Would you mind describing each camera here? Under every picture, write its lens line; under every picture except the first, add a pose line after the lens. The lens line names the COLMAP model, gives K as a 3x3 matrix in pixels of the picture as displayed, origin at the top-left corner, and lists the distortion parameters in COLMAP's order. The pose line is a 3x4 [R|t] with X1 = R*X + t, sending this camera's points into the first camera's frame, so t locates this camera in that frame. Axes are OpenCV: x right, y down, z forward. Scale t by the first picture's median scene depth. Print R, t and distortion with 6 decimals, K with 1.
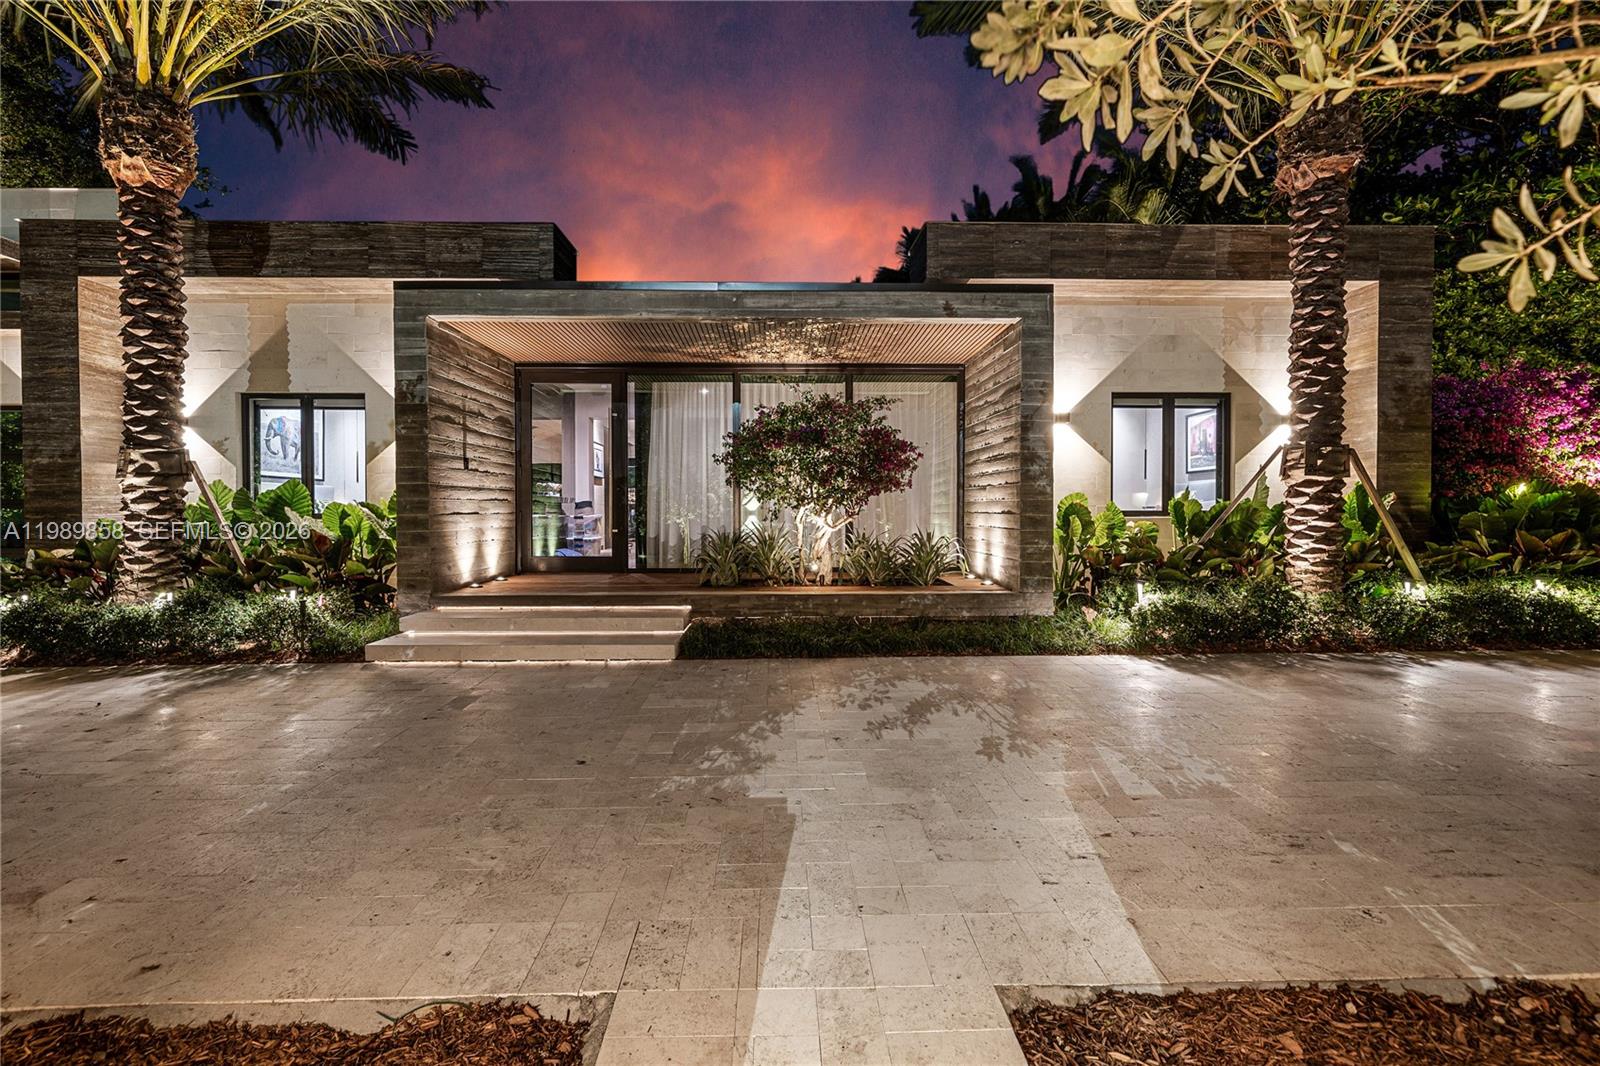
lens RADIAL K [[684.2, 0, 808.3], [0, 684.2, 523.2], [0, 0, 1]] dist [0.001092, 0.000033]
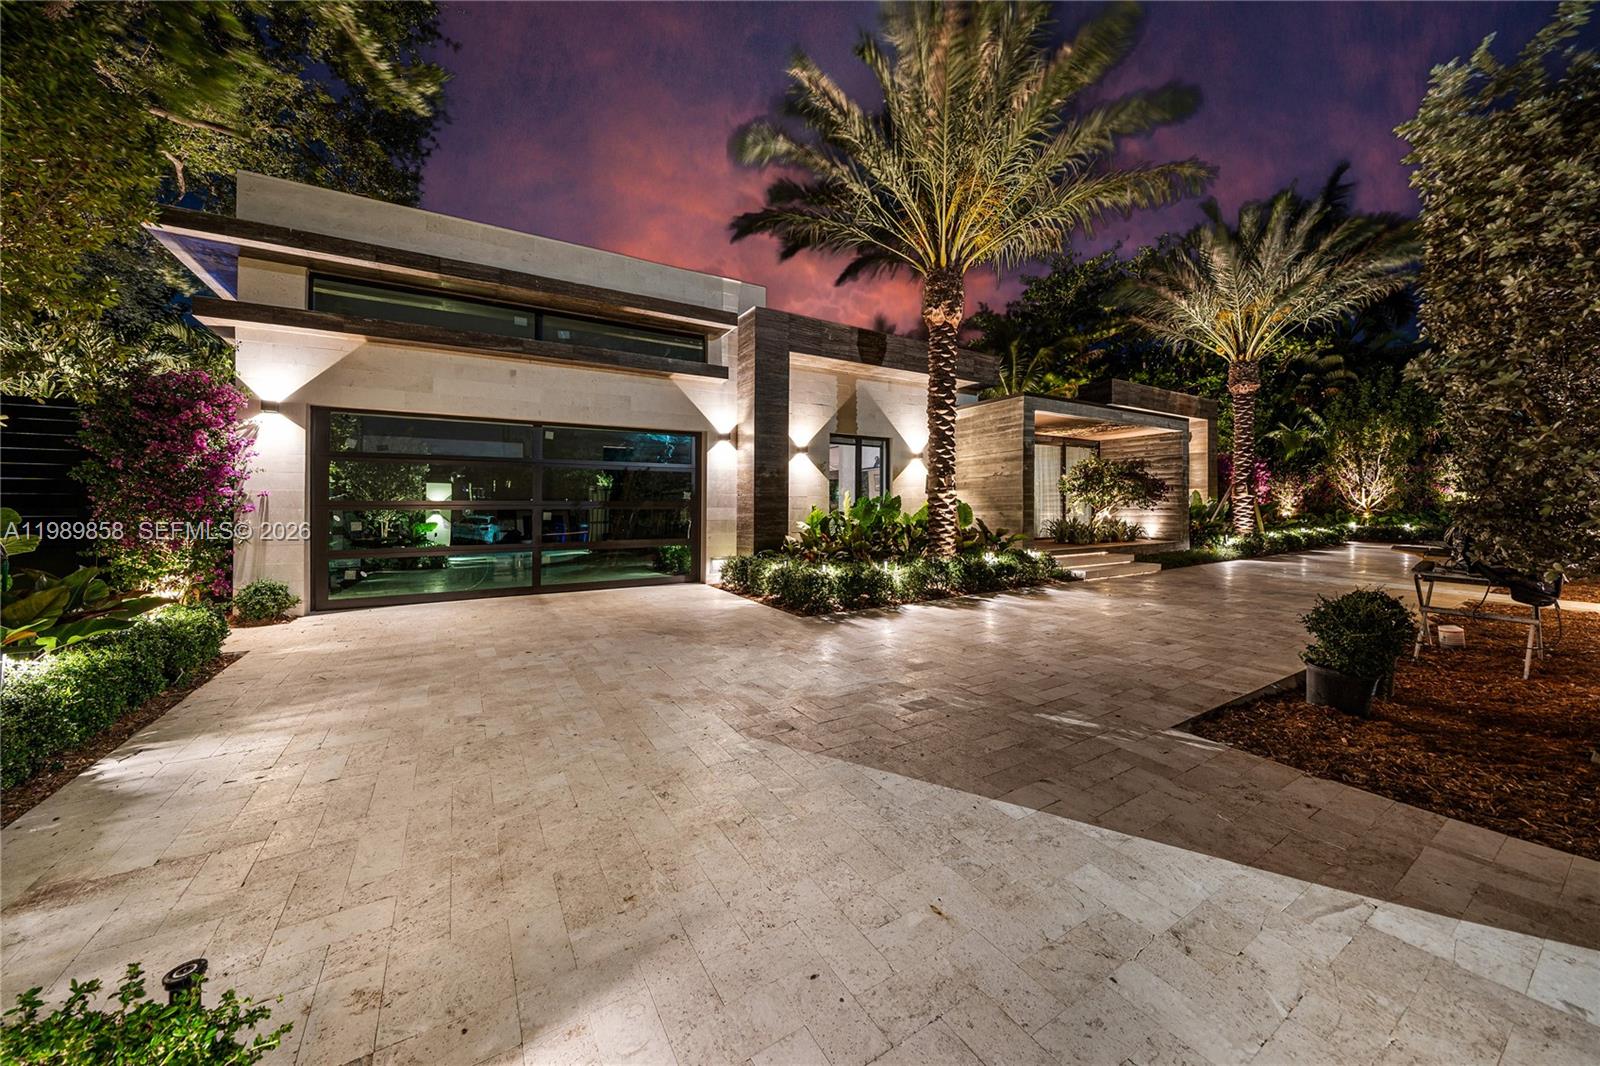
lens RADIAL K [[555.2, 0, 802.4], [0, 555.2, 519.3], [0, 0, 1]] dist [-0.000387, -0.000003]
pose [[0.862787, -0.010339, 0.505462, -0.232735], [0.015861, 0.999852, -0.006622, 0.001546], [-0.505319, 0.013731, 0.862824, -0.006188]]
